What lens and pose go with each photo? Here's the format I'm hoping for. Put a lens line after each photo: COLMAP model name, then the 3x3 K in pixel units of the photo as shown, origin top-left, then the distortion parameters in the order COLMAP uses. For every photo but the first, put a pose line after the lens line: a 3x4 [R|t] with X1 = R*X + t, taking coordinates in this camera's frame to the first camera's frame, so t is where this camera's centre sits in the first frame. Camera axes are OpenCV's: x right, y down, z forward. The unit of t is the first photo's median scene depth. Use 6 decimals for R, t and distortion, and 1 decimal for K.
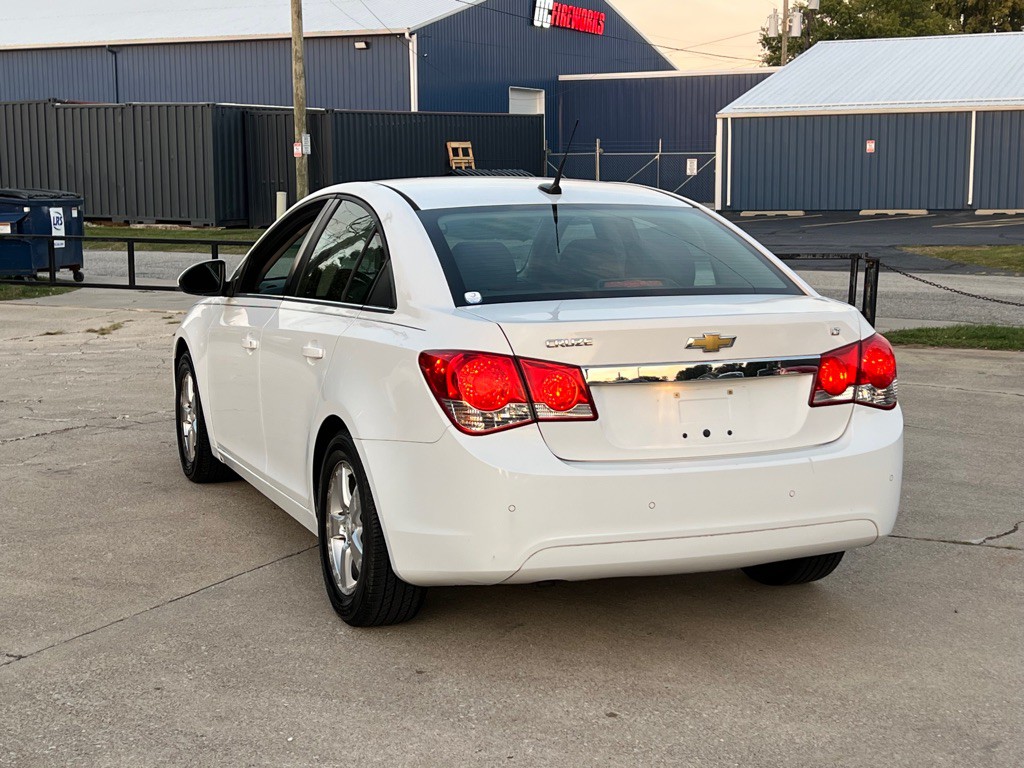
lens RADIAL K [[1584.1, 0, 526.6], [0, 1584.1, 386.6], [0, 0, 1]] dist [0.221823, -0.717669]
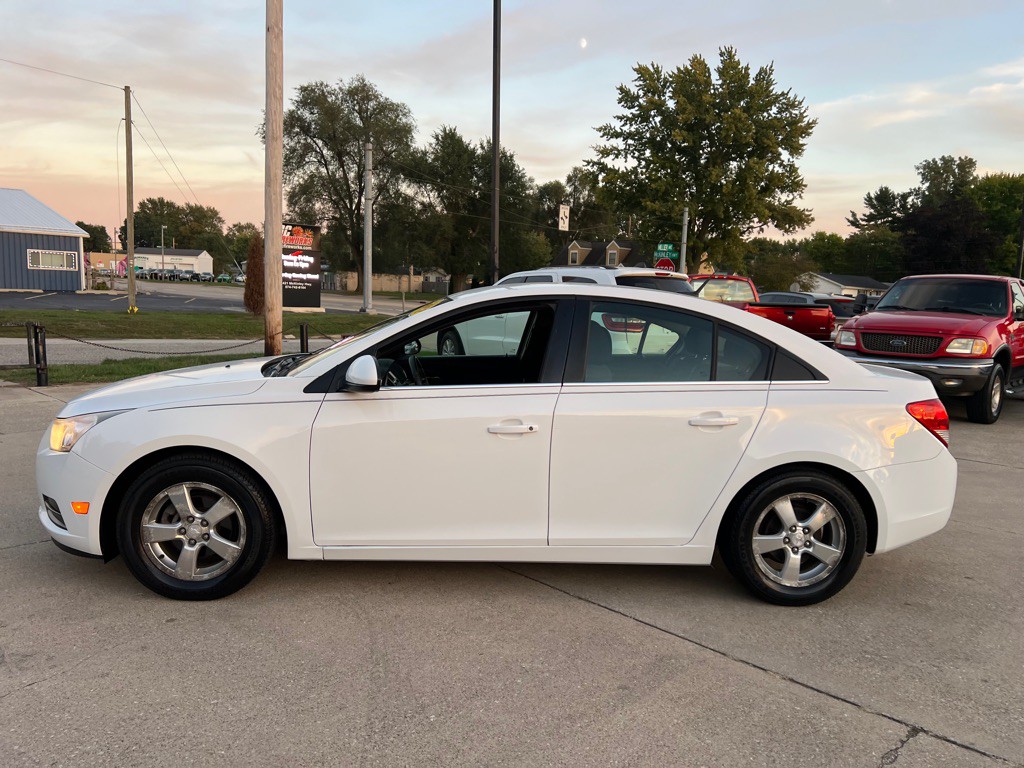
lens RADIAL K [[777.6, 0, 520.8], [0, 777.6, 384.6], [0, 0, 1]] dist [0.054800, -0.062068]
pose [[0.324305, -0.107328, 0.939844, -0.852237], [0.088554, 0.992624, 0.082798, -0.128698], [-0.941799, 0.056375, 0.331417, 1.031563]]
